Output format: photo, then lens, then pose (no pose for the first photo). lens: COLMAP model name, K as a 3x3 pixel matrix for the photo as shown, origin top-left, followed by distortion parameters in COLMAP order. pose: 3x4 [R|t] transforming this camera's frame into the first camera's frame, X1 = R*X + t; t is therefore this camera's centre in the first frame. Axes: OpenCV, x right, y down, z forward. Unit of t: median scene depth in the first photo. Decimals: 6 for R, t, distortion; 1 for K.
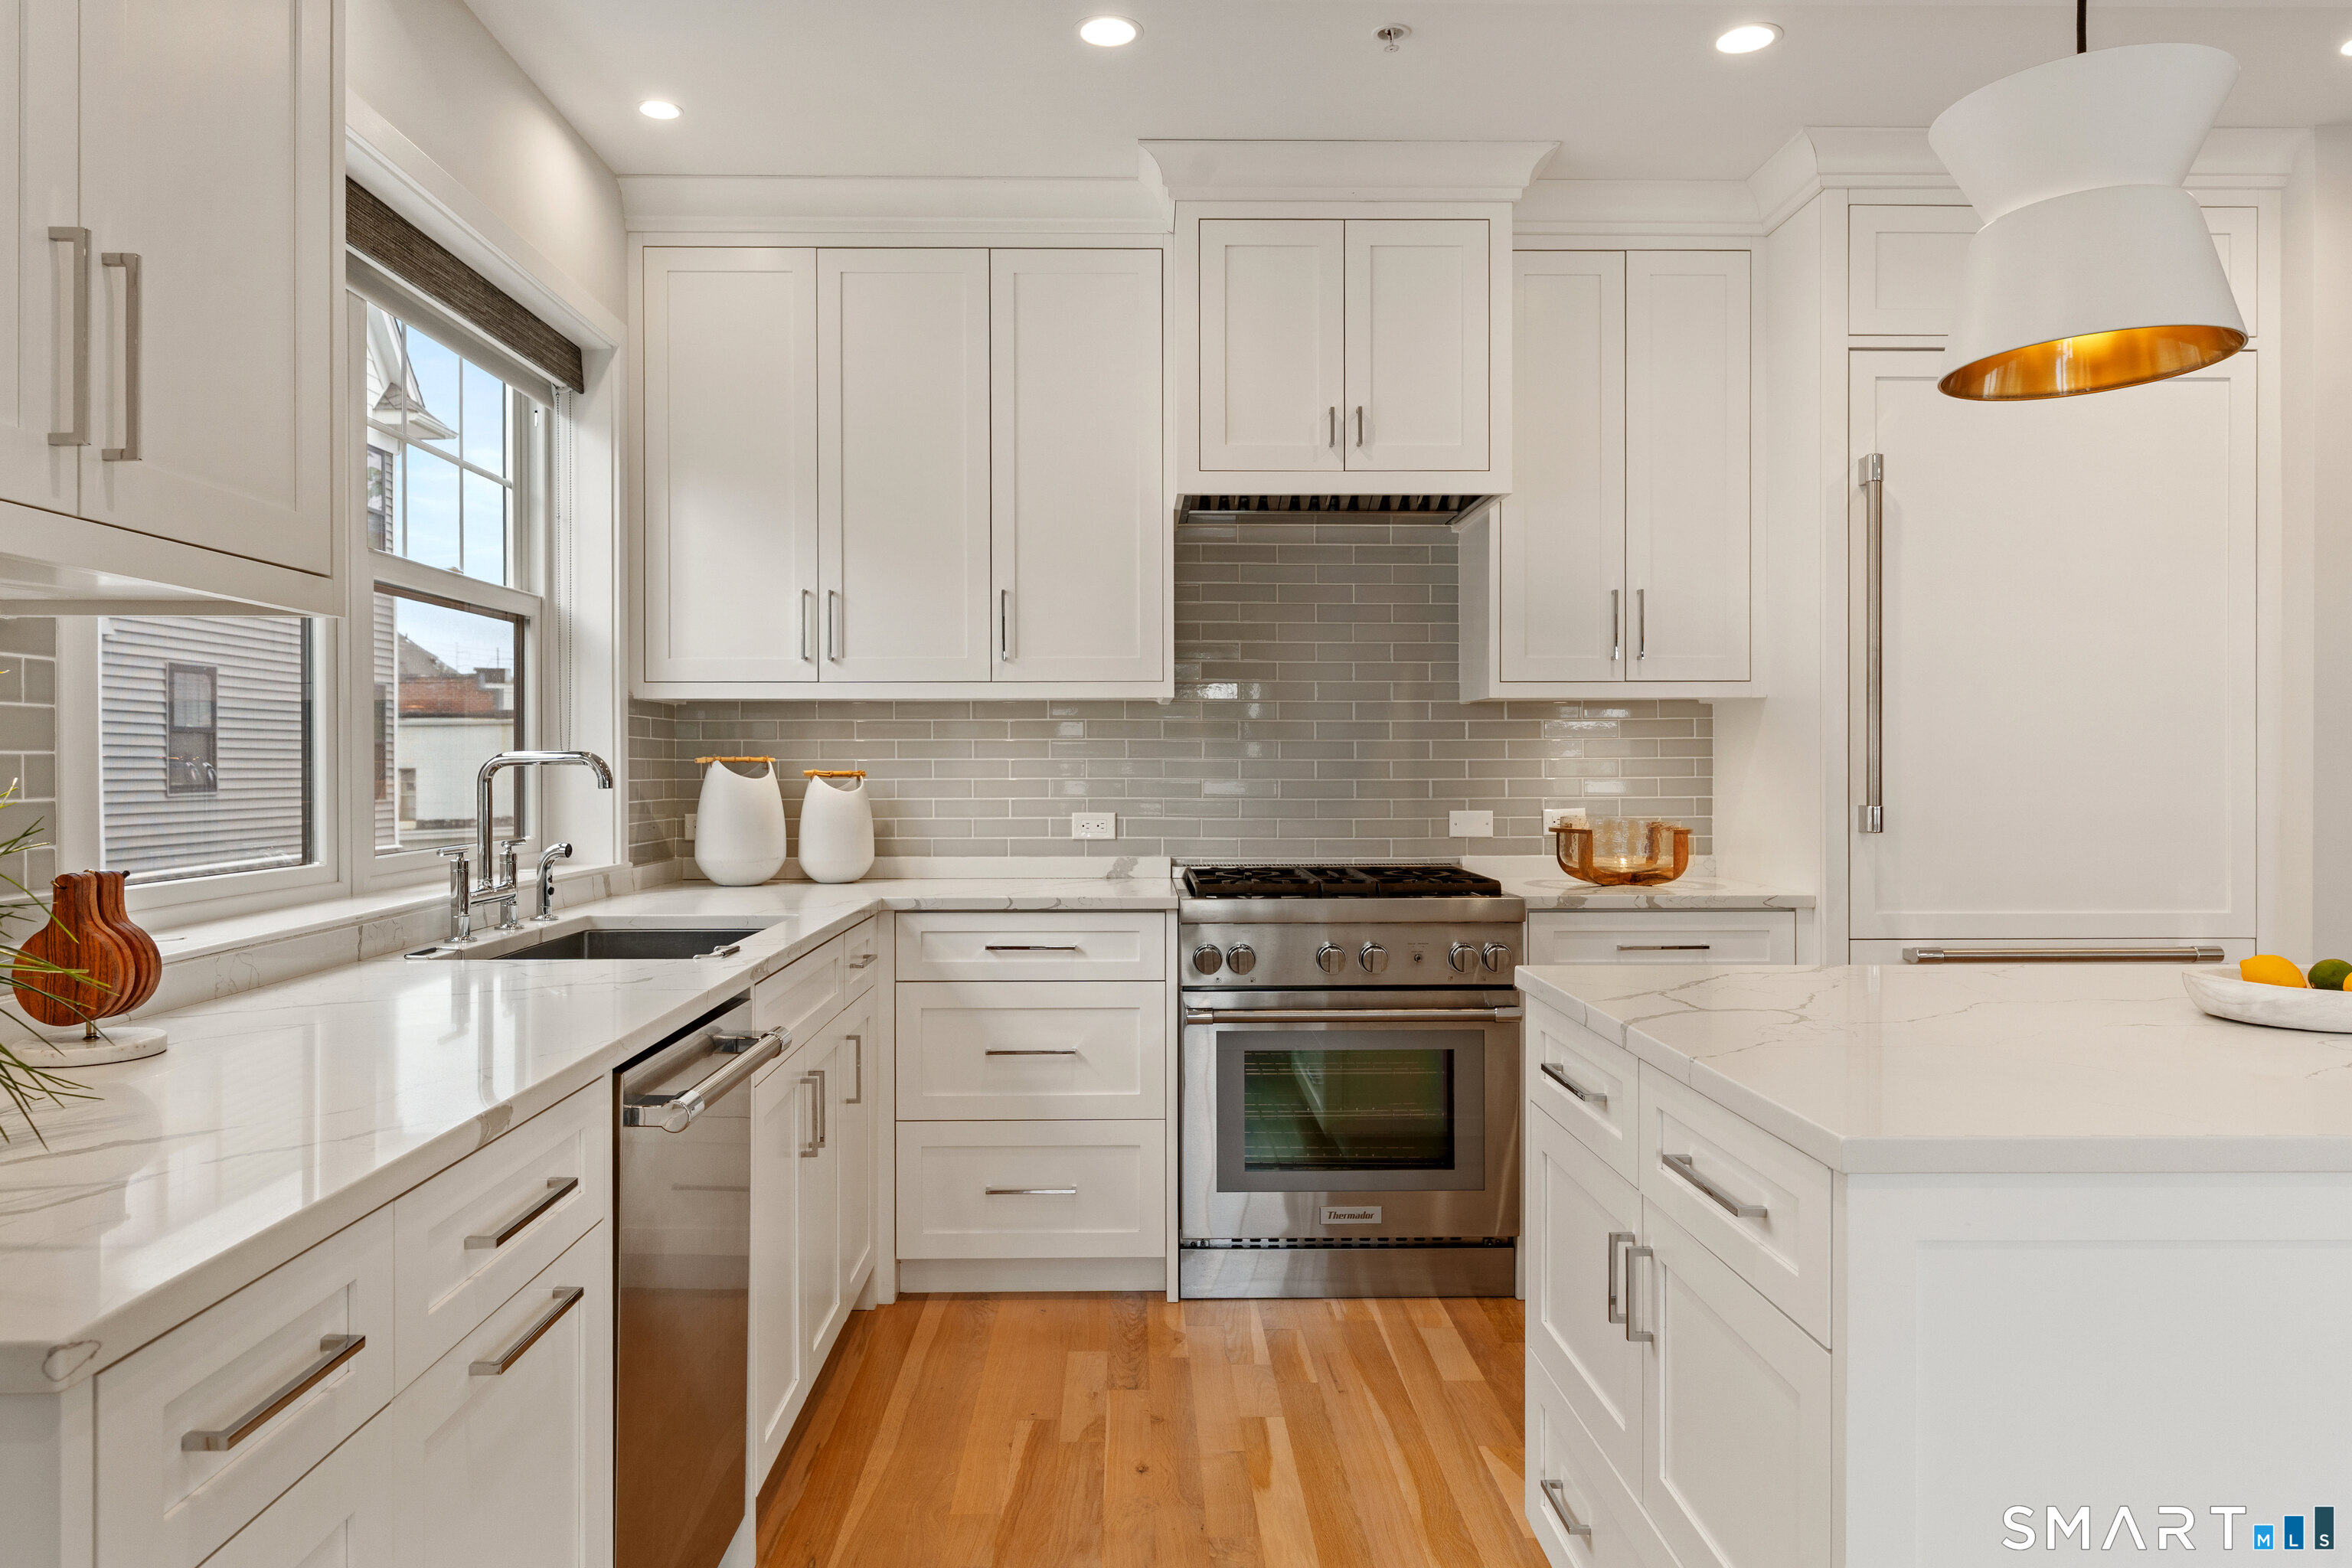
lens RADIAL K [[1564.5, 0, 1159.4], [0, 1564.5, 772.6], [0, 0, 1]] dist [-0.004344, -0.000411]
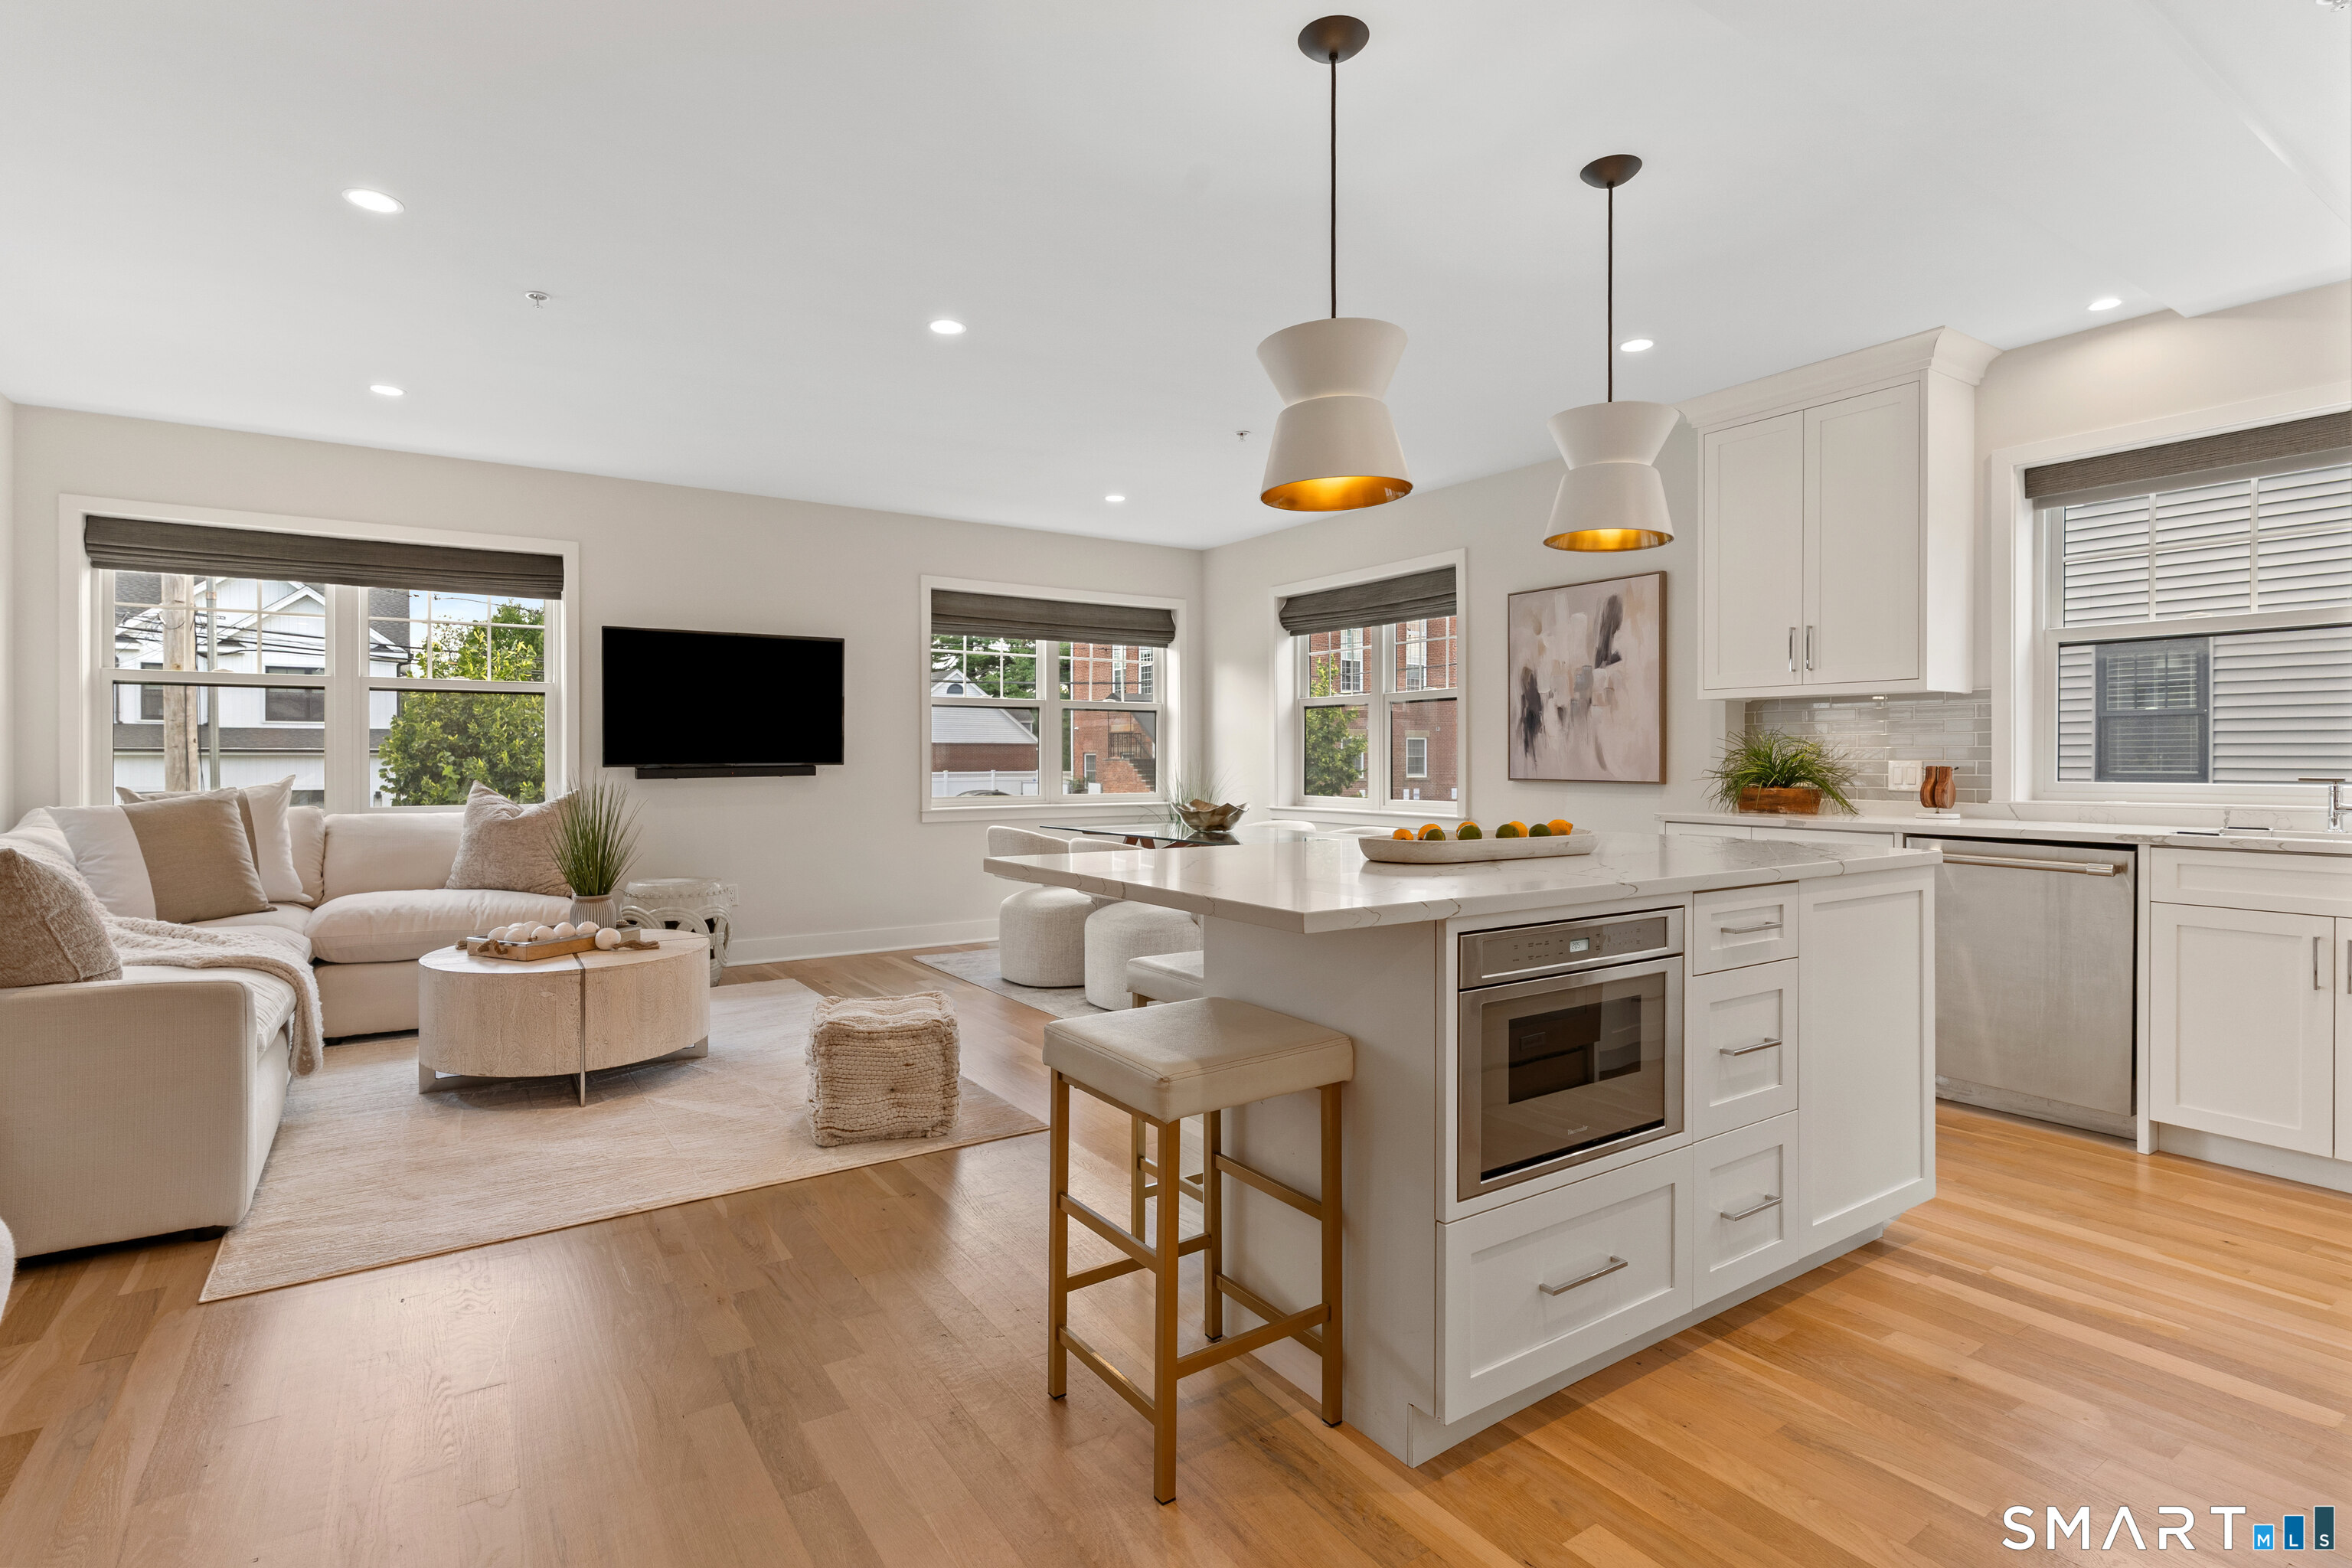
lens RADIAL K [[1131.9, 0, 1170.7], [0, 1131.9, 767.5], [0, 0, 1]] dist [-0.005499, 0.000450]
pose [[-0.851853, -0.001606, -0.523779, 0.909391], [-0.007449, 0.999931, 0.009050, 0.018054], [0.523729, 0.011611, -0.851806, 0.944210]]
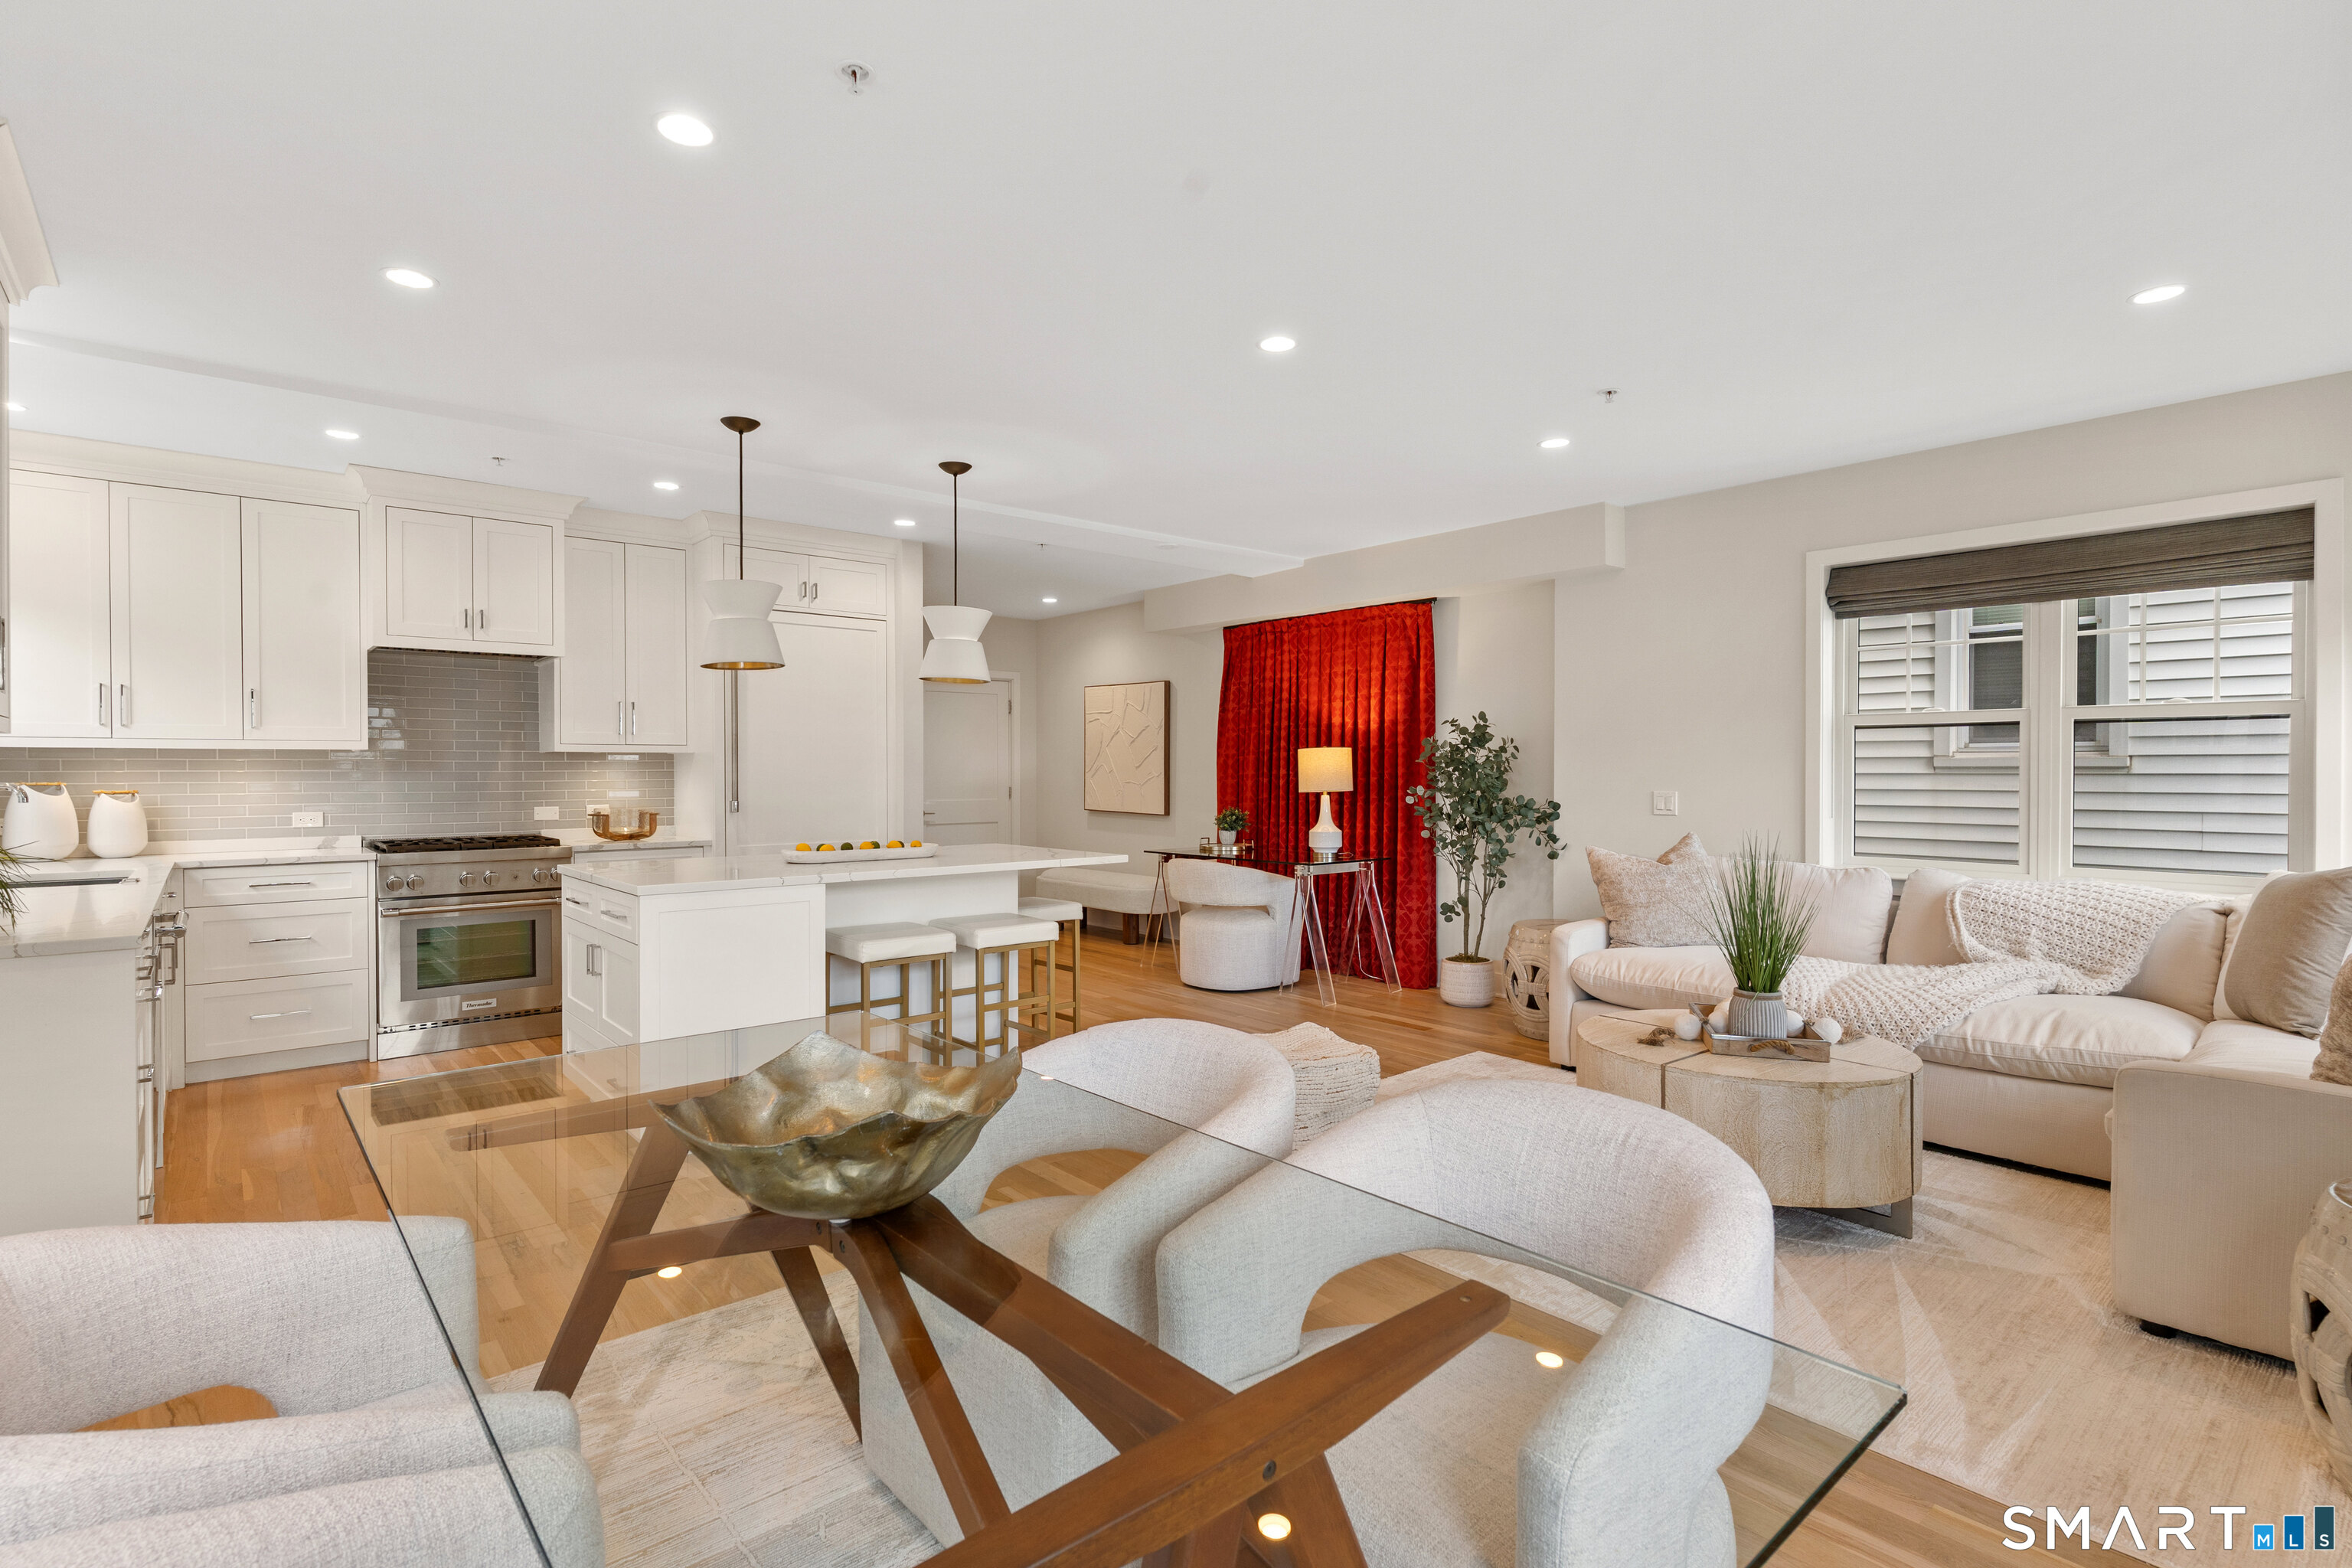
lens RADIAL K [[1131.9, 0, 1172.9], [0, 1131.9, 781.0], [0, 0, 1]] dist [-0.005499, 0.000450]
pose [[0.774656, -0.005516, 0.632358, -0.099571], [0.005733, 0.999982, 0.001700, -0.007019], [-0.632356, 0.002308, 0.774674, -0.666270]]
